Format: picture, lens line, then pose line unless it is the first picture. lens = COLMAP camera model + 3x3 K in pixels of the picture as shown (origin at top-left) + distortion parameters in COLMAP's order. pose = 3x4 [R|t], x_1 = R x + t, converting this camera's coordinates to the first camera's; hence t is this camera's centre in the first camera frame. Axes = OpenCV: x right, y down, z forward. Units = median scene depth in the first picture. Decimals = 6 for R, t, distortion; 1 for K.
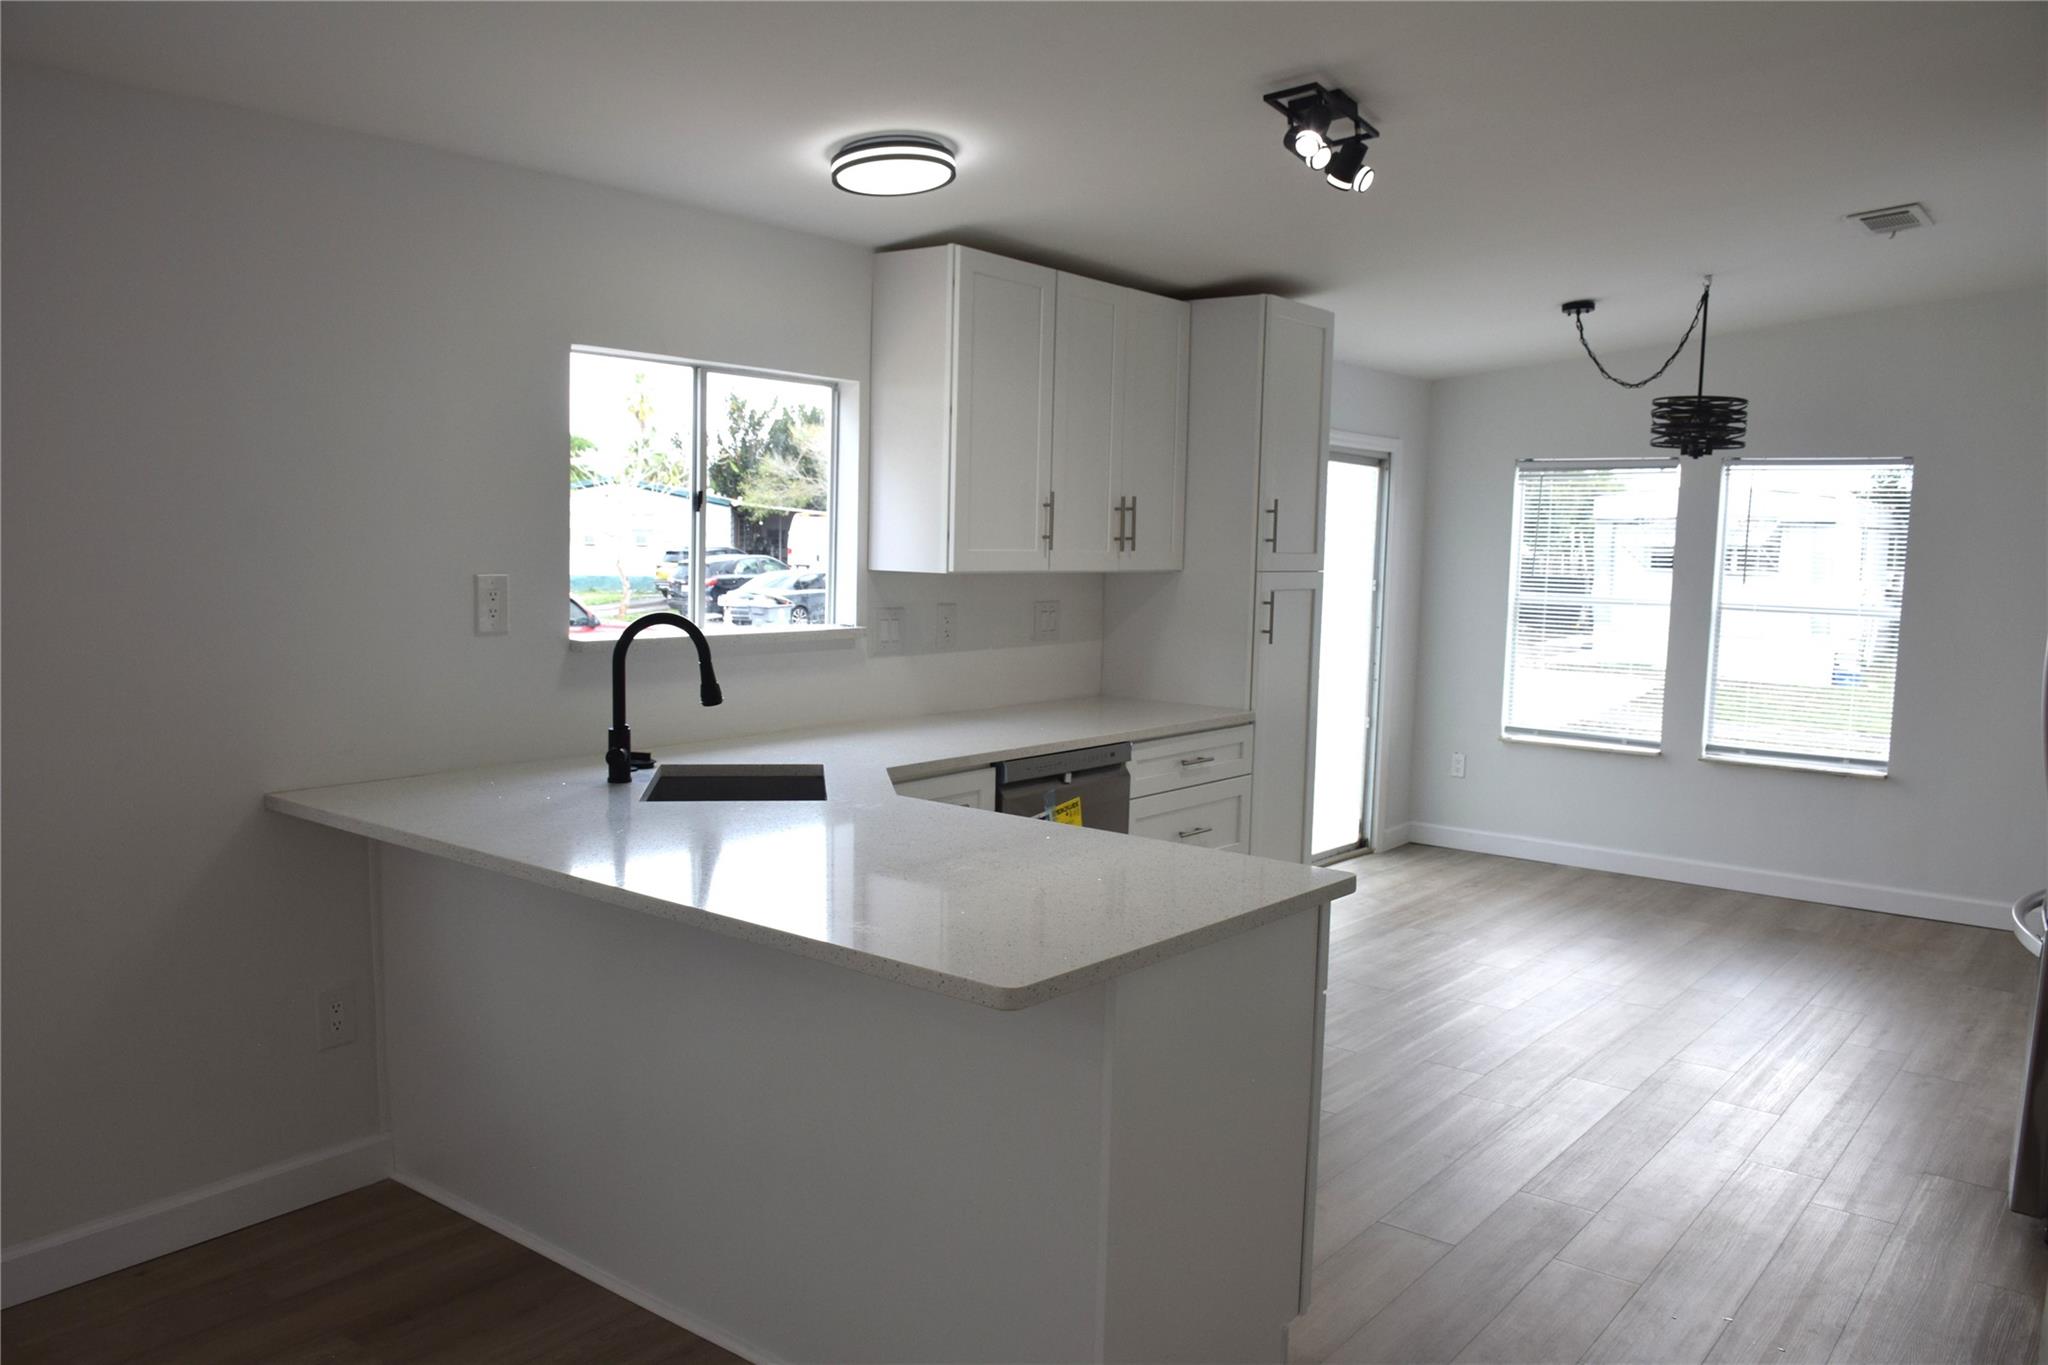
lens RADIAL K [[1545.5, 0, 1024.0], [0, 1545.5, 682.5], [0, 0, 1]] dist [-0.144037, -0.000738]
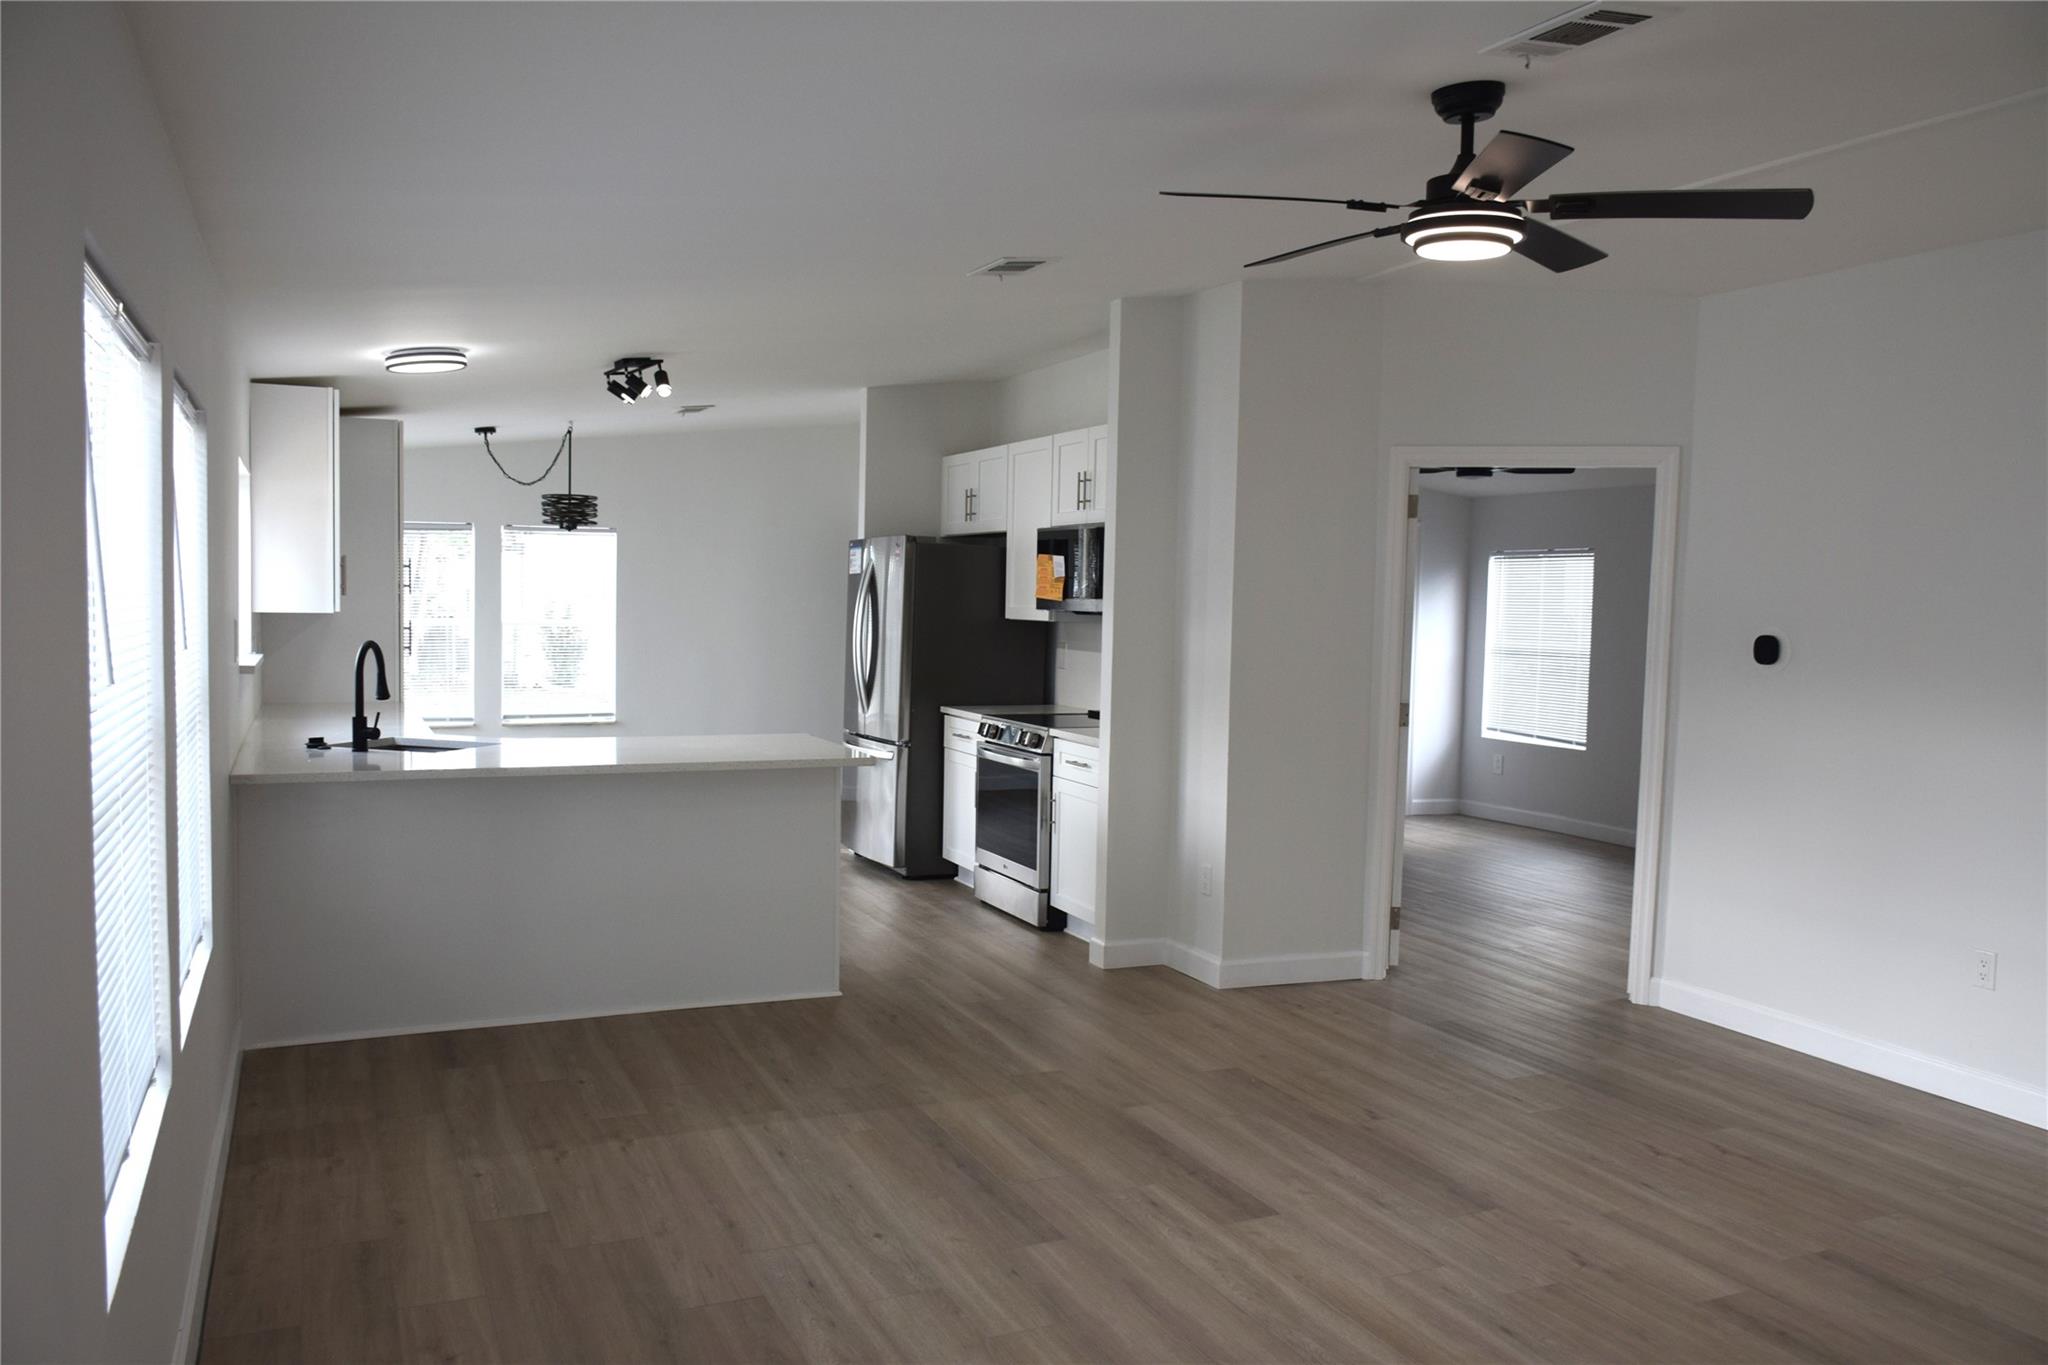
lens RADIAL K [[1545.5, 0, 1024.0], [0, 1545.5, 682.5], [0, 0, 1]] dist [-0.144037, -0.000738]
pose [[0.453529, -0.058259, 0.889335, -0.819878], [0.067582, 0.997236, 0.030863, -0.002398], [-0.888675, 0.046106, 0.456213, -0.199603]]
